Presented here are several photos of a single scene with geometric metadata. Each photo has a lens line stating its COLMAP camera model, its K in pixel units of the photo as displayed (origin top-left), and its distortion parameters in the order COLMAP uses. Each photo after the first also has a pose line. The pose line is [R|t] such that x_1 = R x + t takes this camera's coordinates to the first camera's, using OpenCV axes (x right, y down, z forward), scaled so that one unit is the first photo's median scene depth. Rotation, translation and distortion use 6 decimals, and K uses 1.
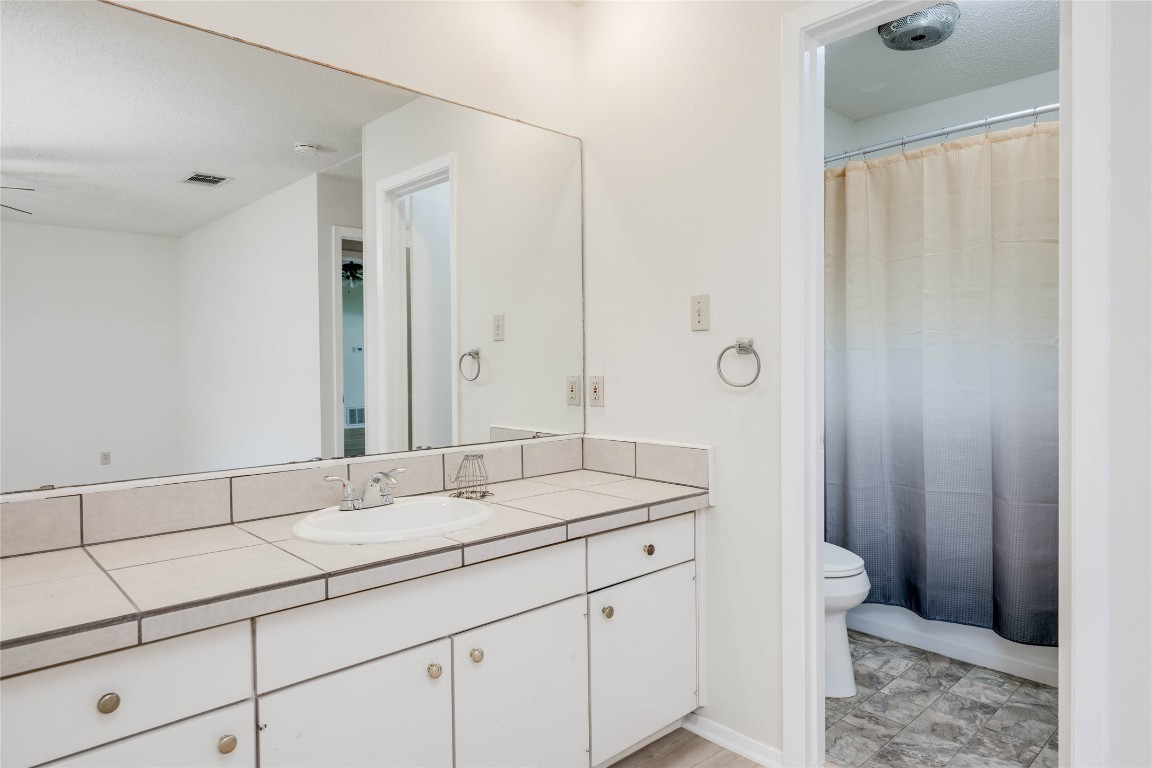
lens RADIAL K [[683.3, 0, 570.2], [0, 683.3, 376.2], [0, 0, 1]] dist [-0.001866, -0.000543]
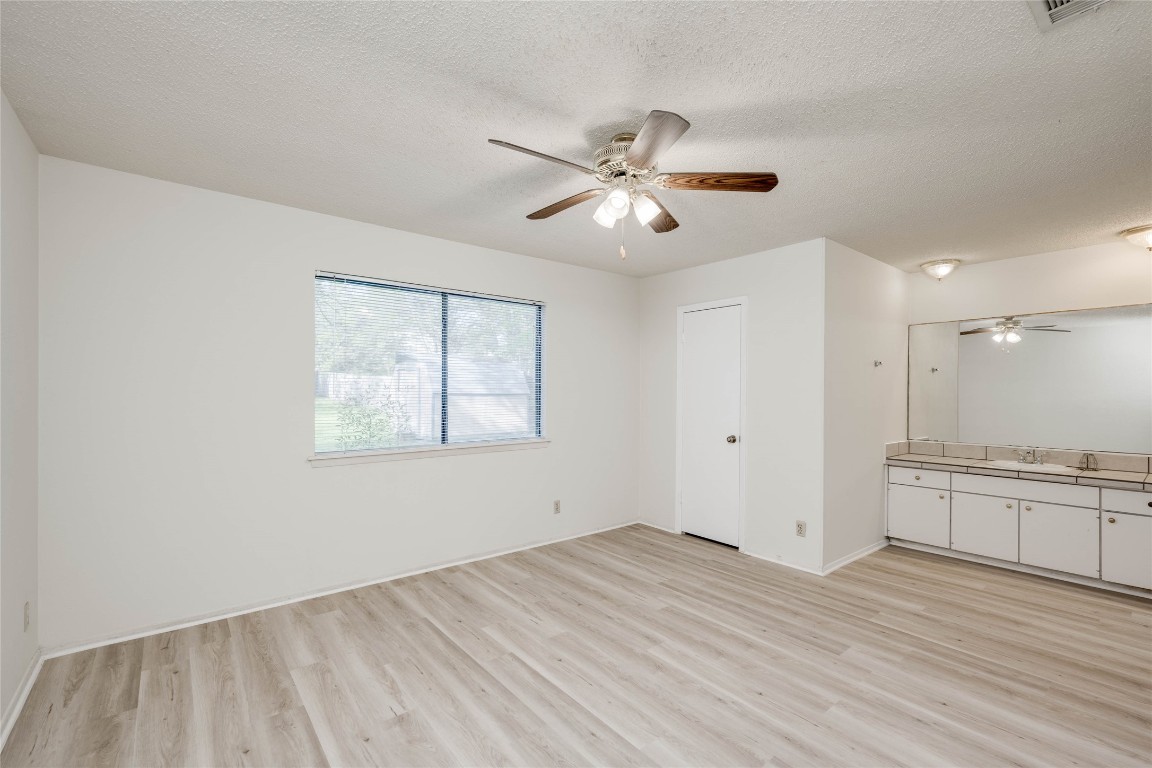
lens RADIAL K [[498.5, 0, 574.1], [0, 498.5, 388.0], [0, 0, 1]] dist [-0.002551, -0.000599]
pose [[-0.075593, -0.005922, -0.997121, 1.844631], [-0.021165, 0.999767, -0.004333, -0.081317], [0.996914, 0.020776, -0.075701, -0.757484]]
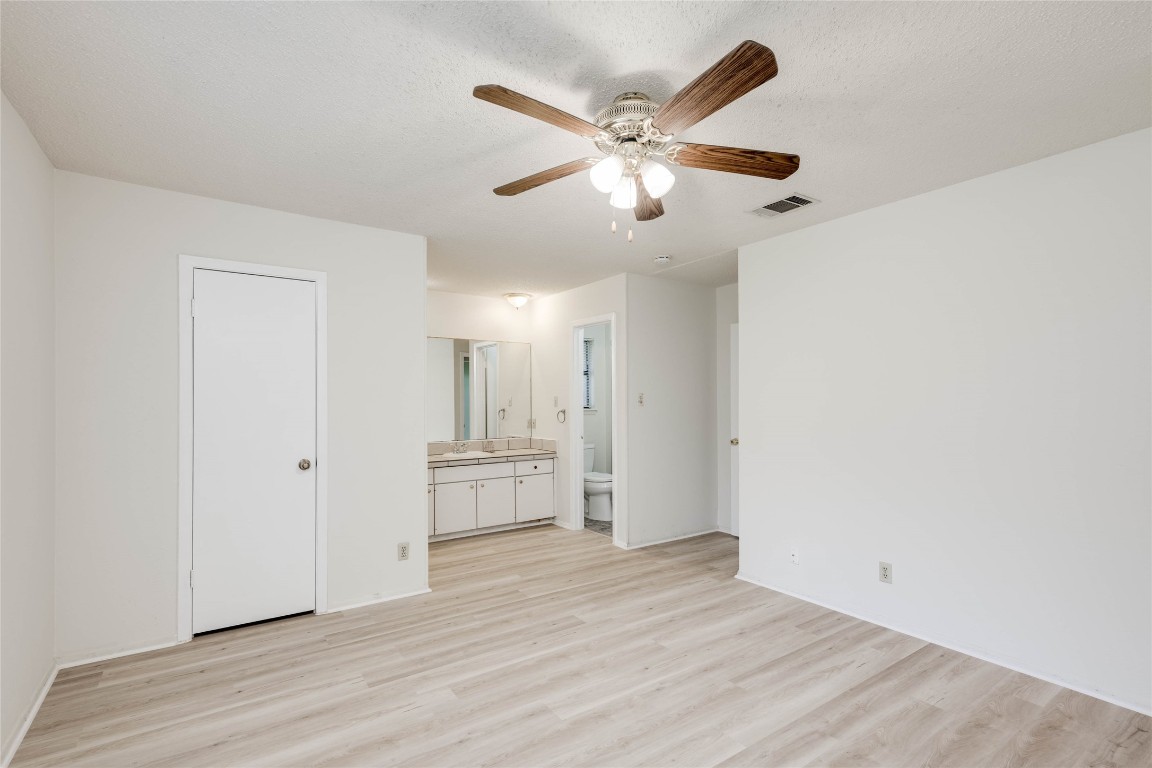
lens RADIAL K [[538.2, 0, 575.3], [0, 538.2, 390.3], [0, 0, 1]] dist [0.002725, 0.000811]
pose [[0.988802, -0.004767, -0.149156, 0.739751], [-0.000101, 0.999468, -0.032609, -0.062149], [0.149232, 0.032259, 0.988276, -1.780309]]
